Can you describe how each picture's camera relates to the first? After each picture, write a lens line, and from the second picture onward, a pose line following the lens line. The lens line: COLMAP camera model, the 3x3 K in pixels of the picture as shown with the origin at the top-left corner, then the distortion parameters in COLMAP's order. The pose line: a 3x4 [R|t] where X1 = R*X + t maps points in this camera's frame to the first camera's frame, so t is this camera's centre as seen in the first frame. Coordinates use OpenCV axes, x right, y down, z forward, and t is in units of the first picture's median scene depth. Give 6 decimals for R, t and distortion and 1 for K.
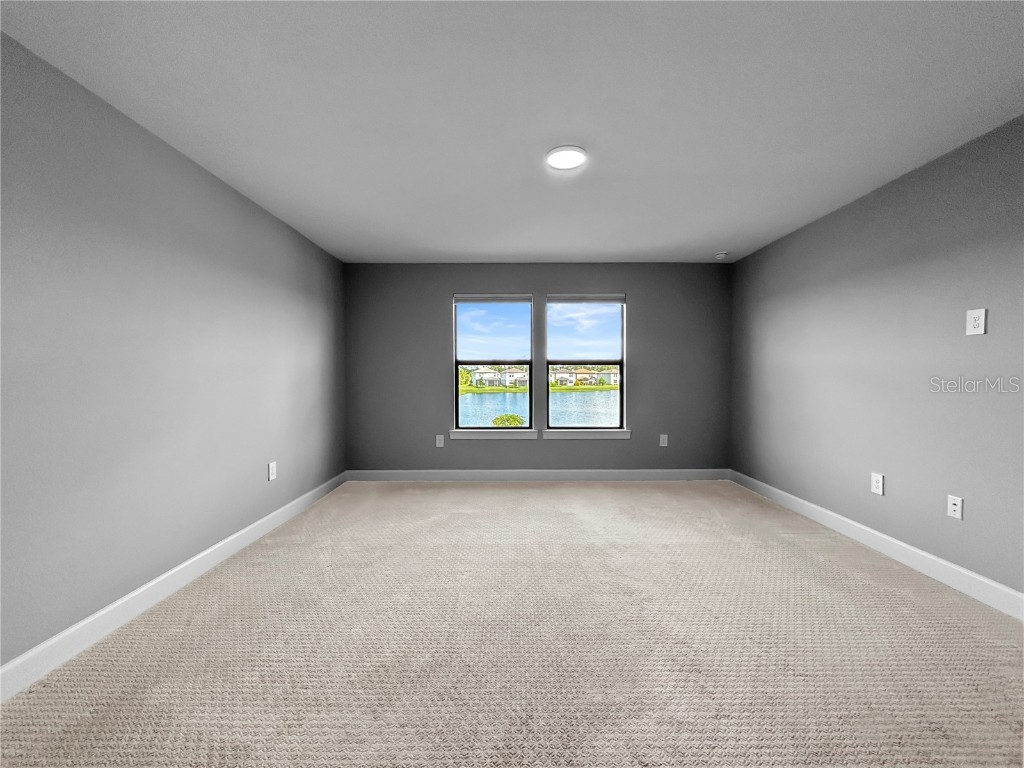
lens RADIAL K [[419.2, 0, 512.1], [0, 419.2, 385.5], [0, 0, 1]] dist [-0.002282, 0.001028]
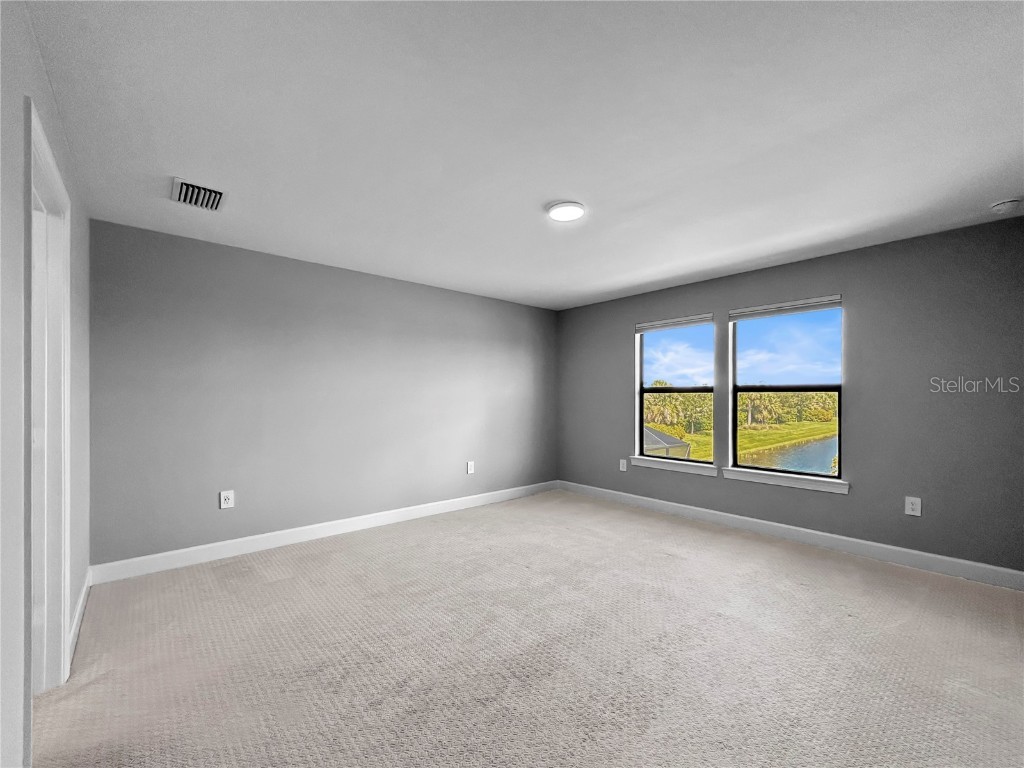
lens RADIAL K [[419.2, 0, 508.4], [0, 419.2, 405.0], [0, 0, 1]] dist [-0.002282, 0.001028]
pose [[0.657570, 0.014231, -0.753259, 0.494978], [-0.023814, 0.999715, -0.001902, -0.012517], [0.753017, 0.019189, 0.657721, 0.099813]]
